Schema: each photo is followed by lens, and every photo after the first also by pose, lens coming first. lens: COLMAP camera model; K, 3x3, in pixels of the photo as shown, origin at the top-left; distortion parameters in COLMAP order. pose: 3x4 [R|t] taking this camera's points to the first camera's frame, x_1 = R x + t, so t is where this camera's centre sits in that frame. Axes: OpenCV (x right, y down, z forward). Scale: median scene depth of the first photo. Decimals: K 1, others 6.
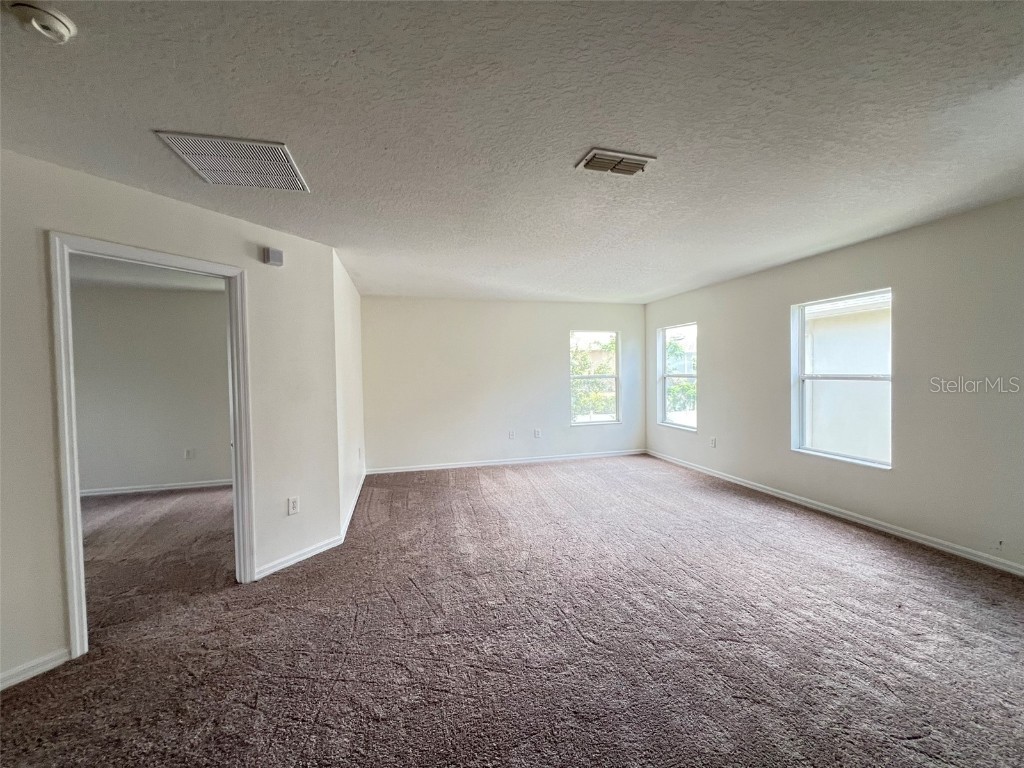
lens RADIAL K [[409.7, 0, 507.5], [0, 409.7, 381.1], [0, 0, 1]] dist [-0.000116, 0.000104]
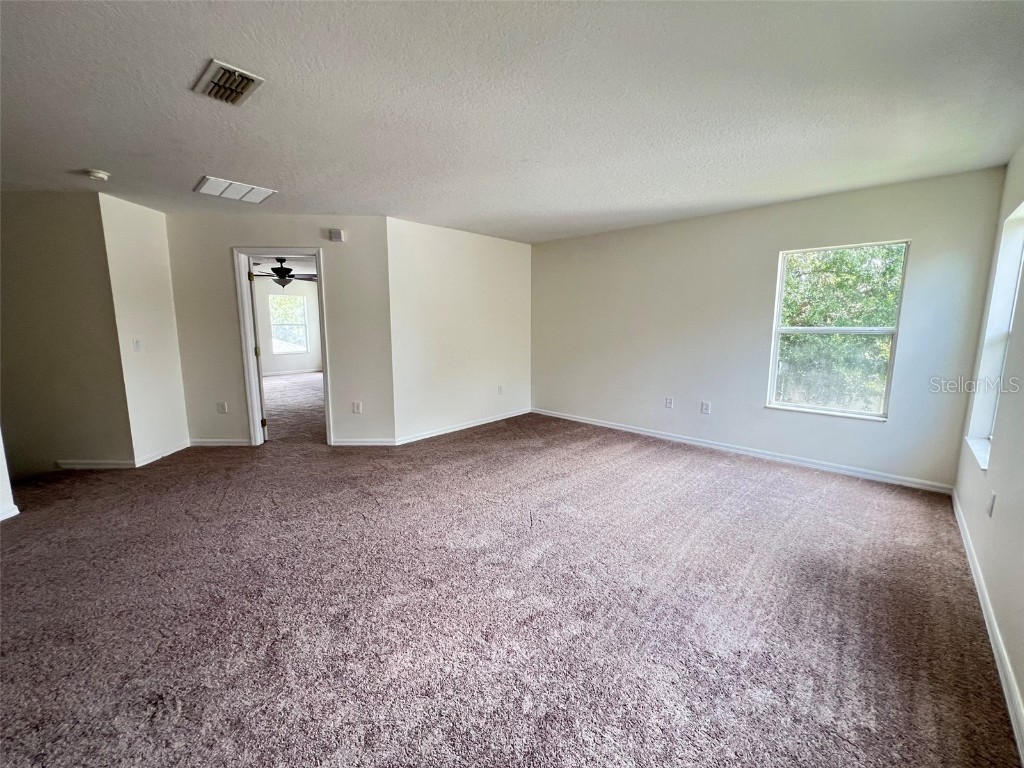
lens RADIAL K [[409.7, 0, 511.0], [0, 409.7, 380.9], [0, 0, 1]] dist [-0.000116, 0.000104]
pose [[0.525099, 0.135445, -0.840194, 0.711579], [-0.030817, 0.989633, 0.140275, -0.010155], [0.850483, -0.047767, 0.523829, 0.502949]]
